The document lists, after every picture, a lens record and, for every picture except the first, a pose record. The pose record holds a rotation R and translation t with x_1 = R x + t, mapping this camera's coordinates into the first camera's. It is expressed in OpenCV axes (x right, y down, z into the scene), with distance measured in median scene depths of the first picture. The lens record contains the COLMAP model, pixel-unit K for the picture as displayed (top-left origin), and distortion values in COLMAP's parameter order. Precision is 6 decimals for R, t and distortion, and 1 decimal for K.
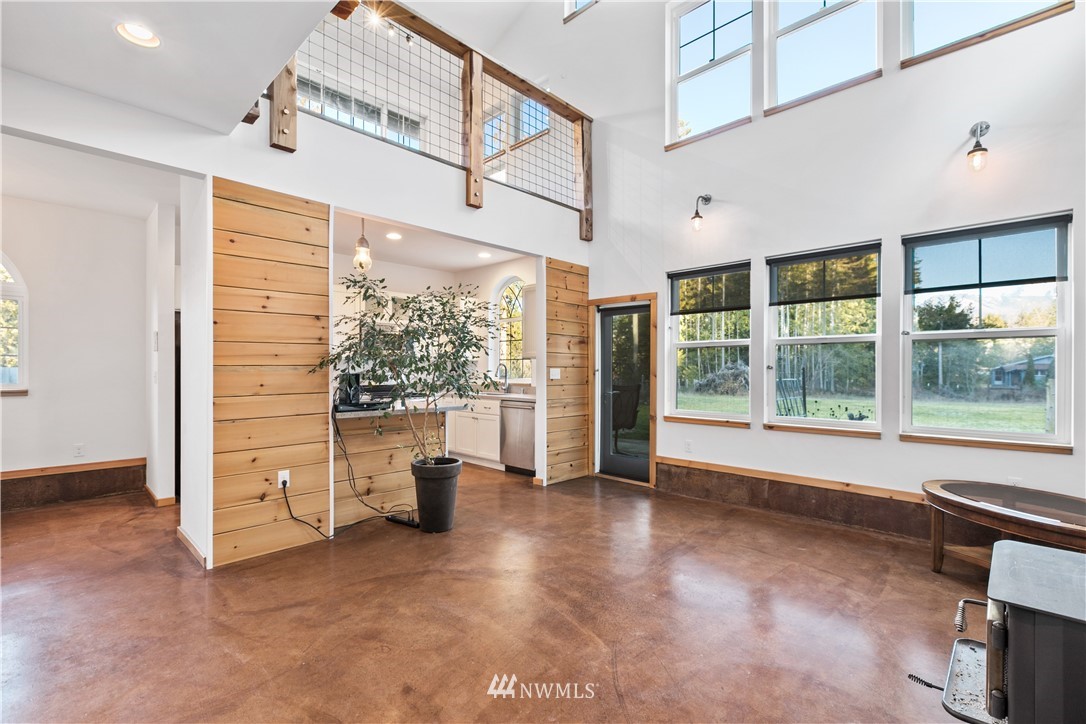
lens RADIAL K [[485.0, 0, 549.8], [0, 485.0, 368.2], [0, 0, 1]] dist [-0.001765, 0.000738]
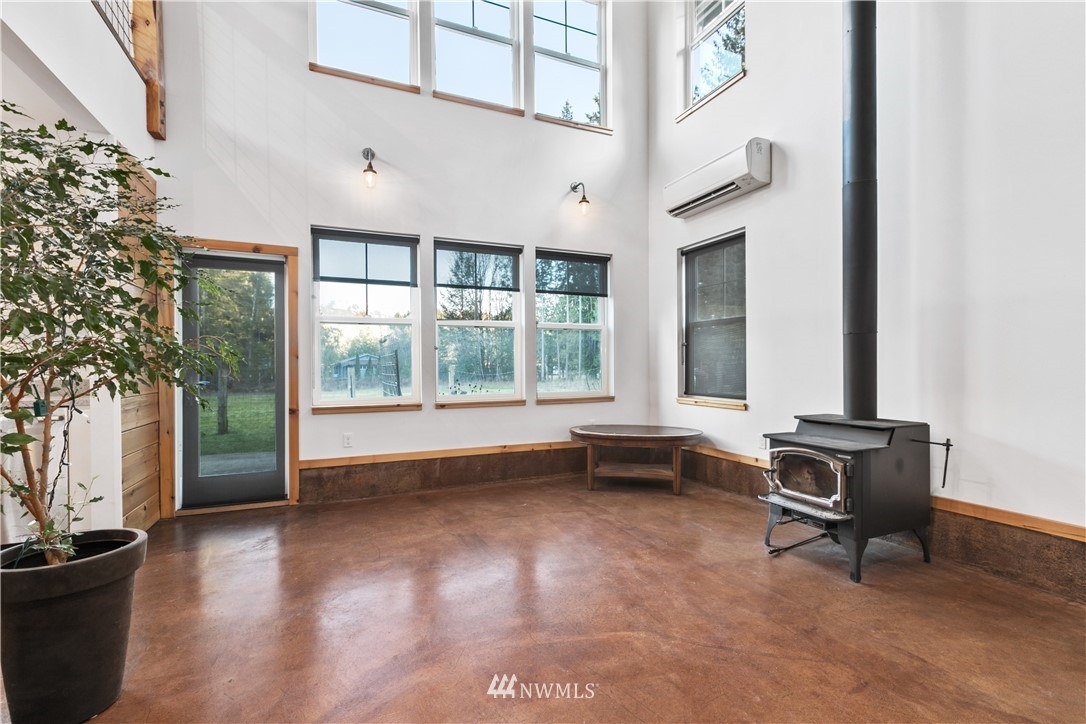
lens RADIAL K [[485.0, 0, 548.3], [0, 485.0, 366.0], [0, 0, 1]] dist [-0.001765, 0.000738]
pose [[0.377657, -0.006569, 0.925922, -0.428168], [0.004585, 0.999976, 0.005224, 0.035751], [-0.925934, 0.002272, 0.377678, 0.437155]]
